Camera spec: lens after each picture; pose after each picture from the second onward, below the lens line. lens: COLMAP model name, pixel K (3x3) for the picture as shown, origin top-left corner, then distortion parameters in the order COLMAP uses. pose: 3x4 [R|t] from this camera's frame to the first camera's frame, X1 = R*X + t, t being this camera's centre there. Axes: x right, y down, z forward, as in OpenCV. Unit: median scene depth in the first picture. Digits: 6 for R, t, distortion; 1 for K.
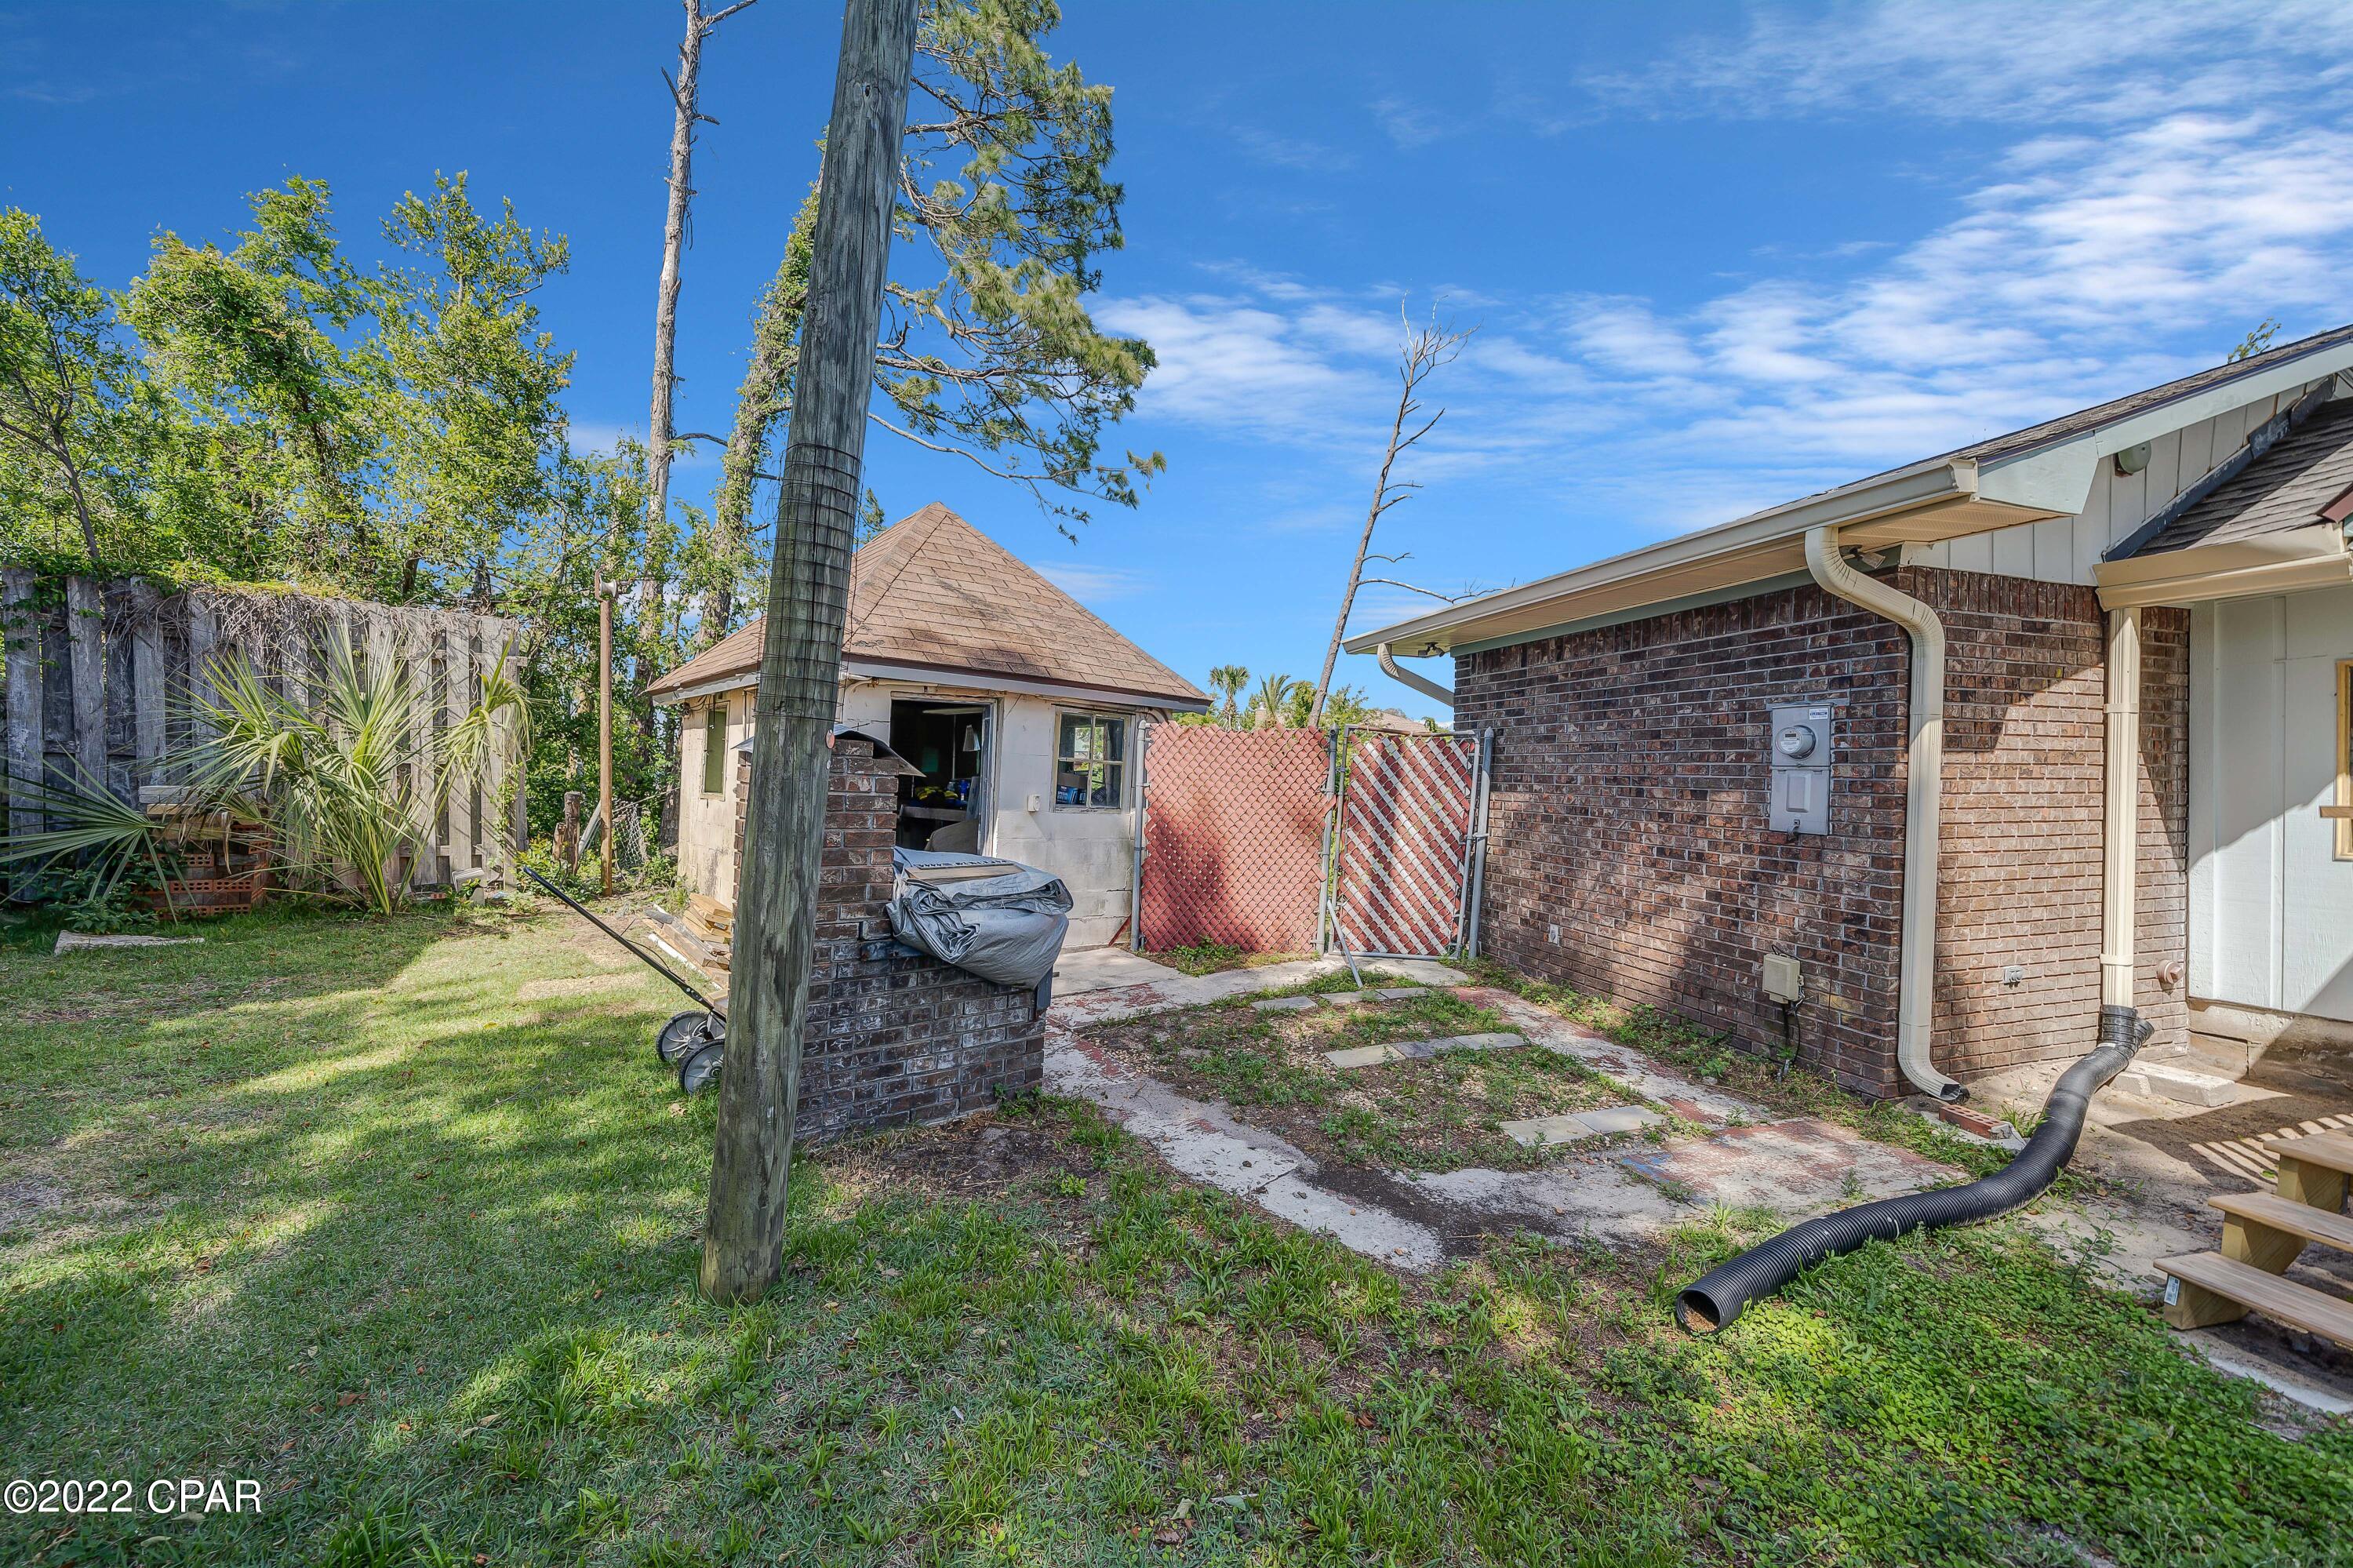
lens RADIAL K [[845.9, 0, 1173.1], [0, 845.9, 789.8], [0, 0, 1]] dist [-0.002135, 0.000016]
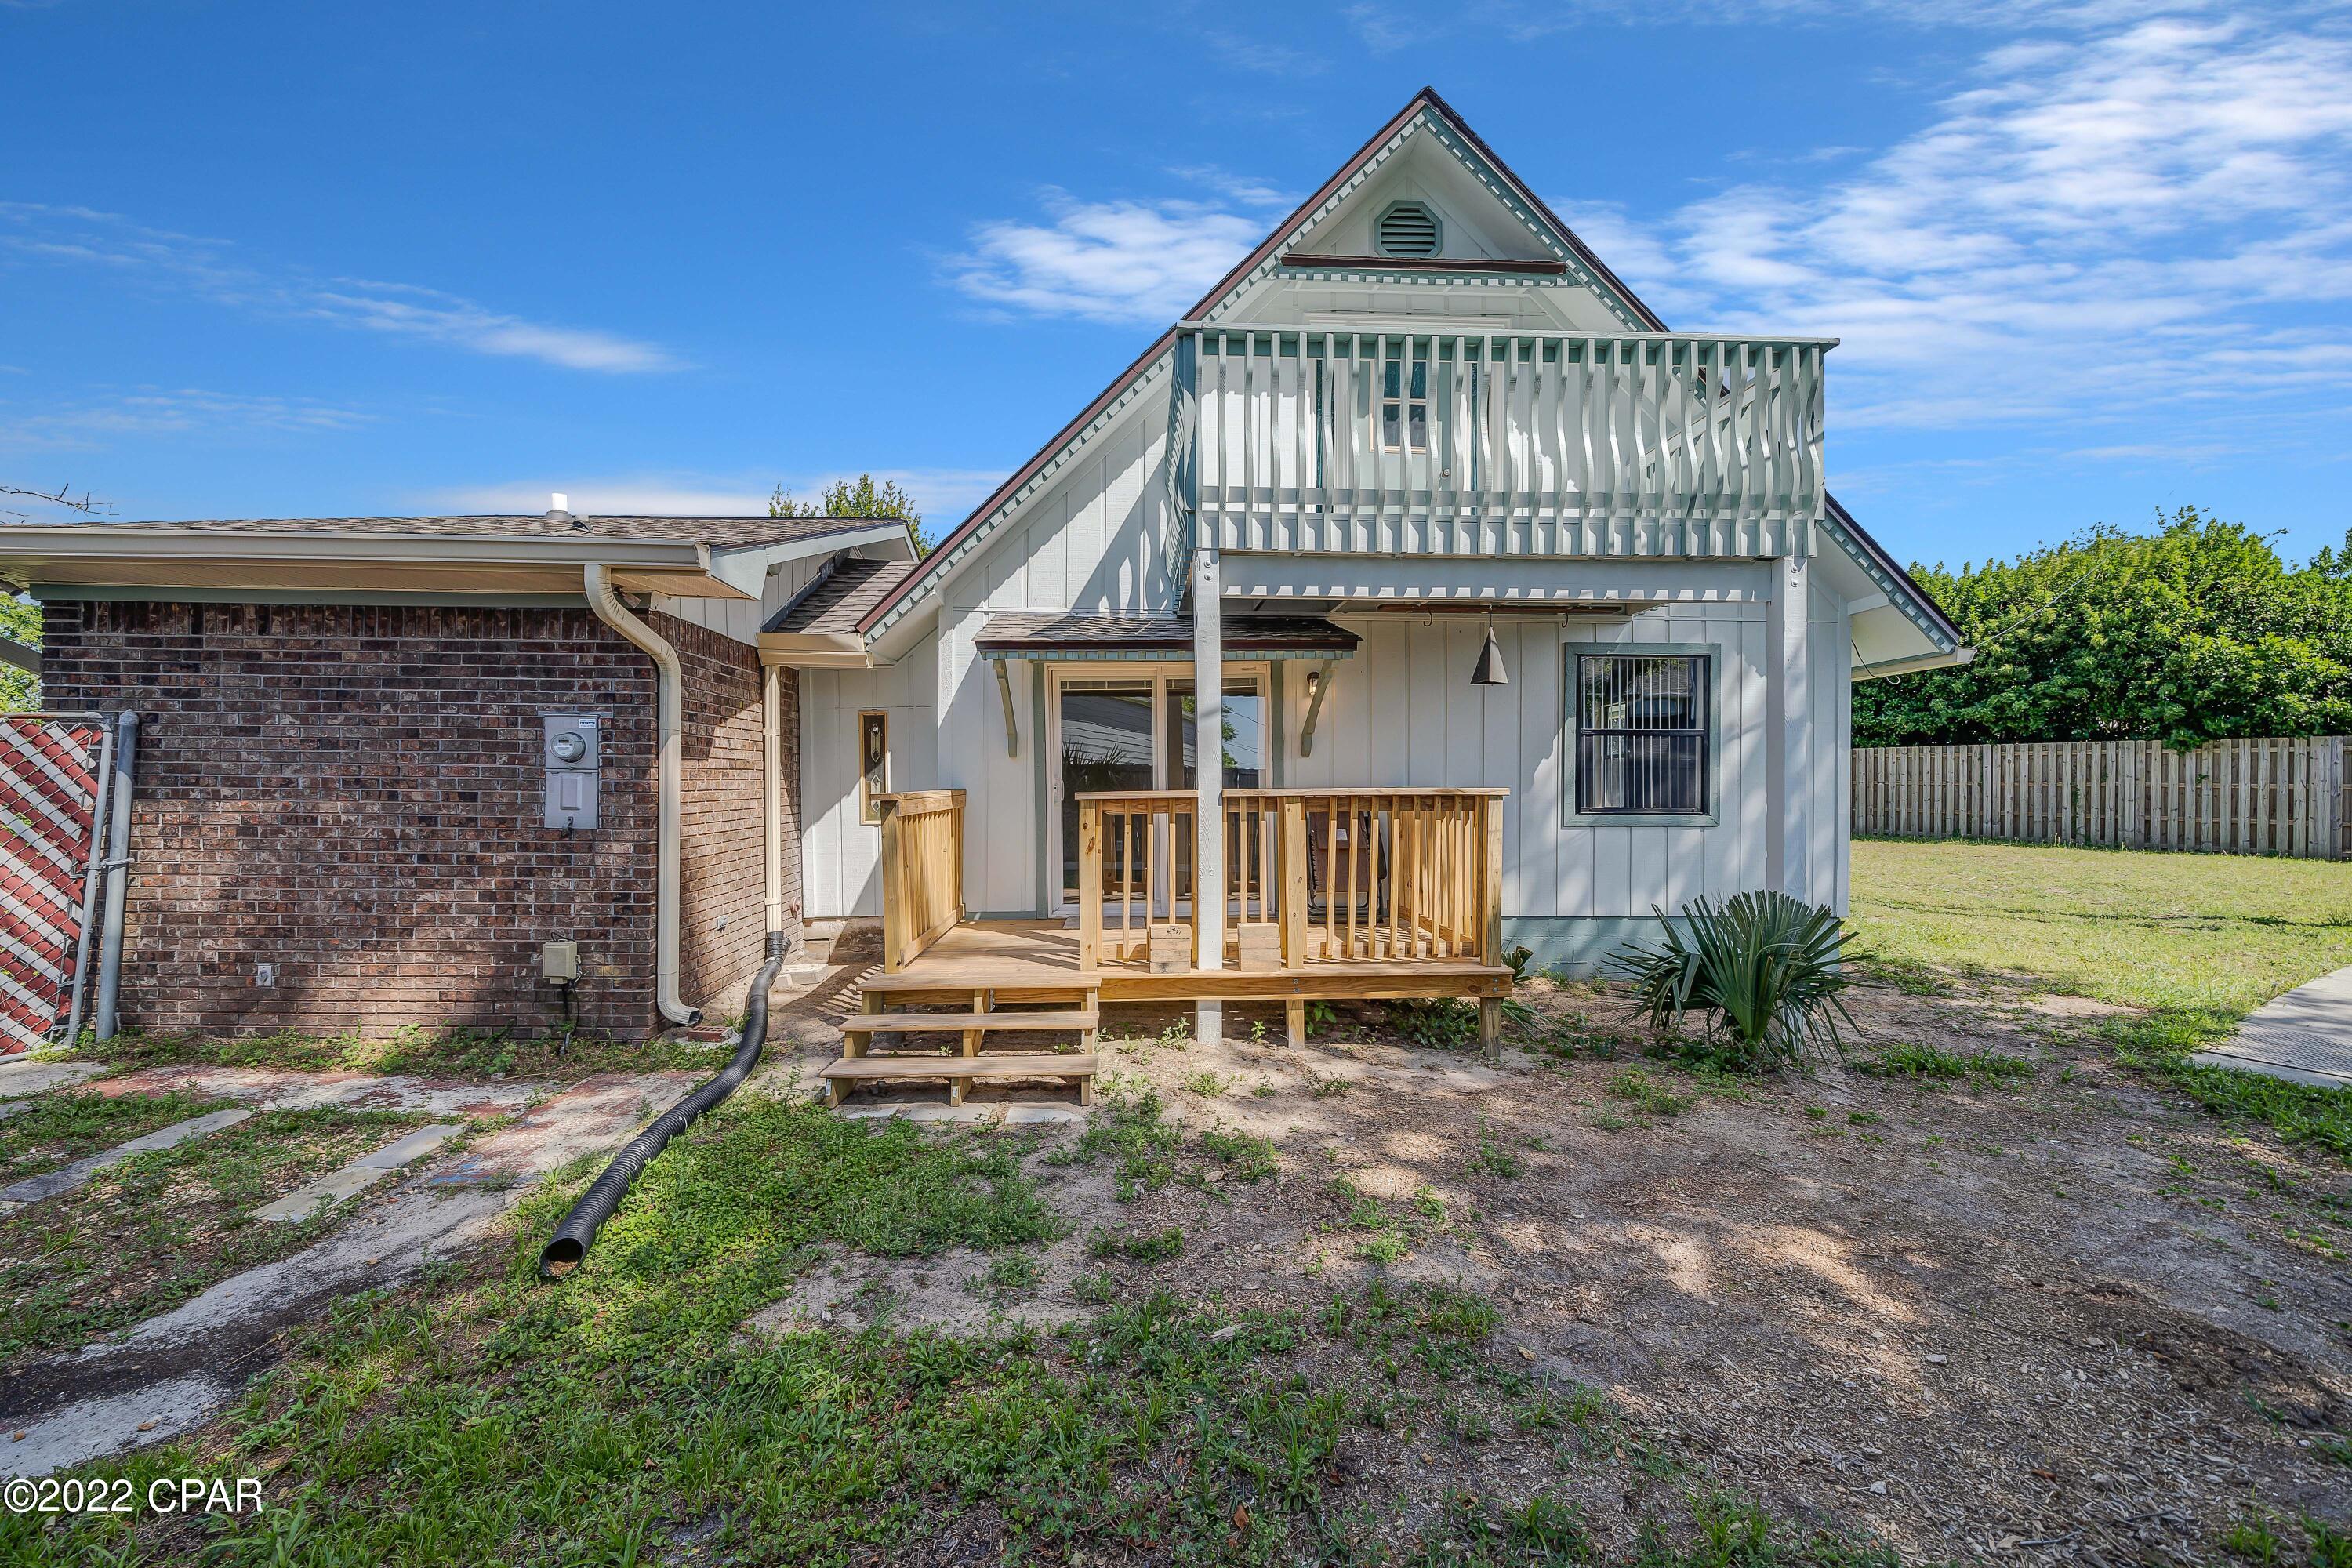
lens RADIAL K [[845.5, 0, 1172.6], [0, 845.5, 789.8], [0, 0, 1]] dist [-0.002135, 0.000016]
pose [[0.228867, -0.014814, 0.973345, -0.169235], [0.016086, 0.999805, 0.011435, -0.000438], [-0.973325, 0.013040, 0.229061, -0.031228]]
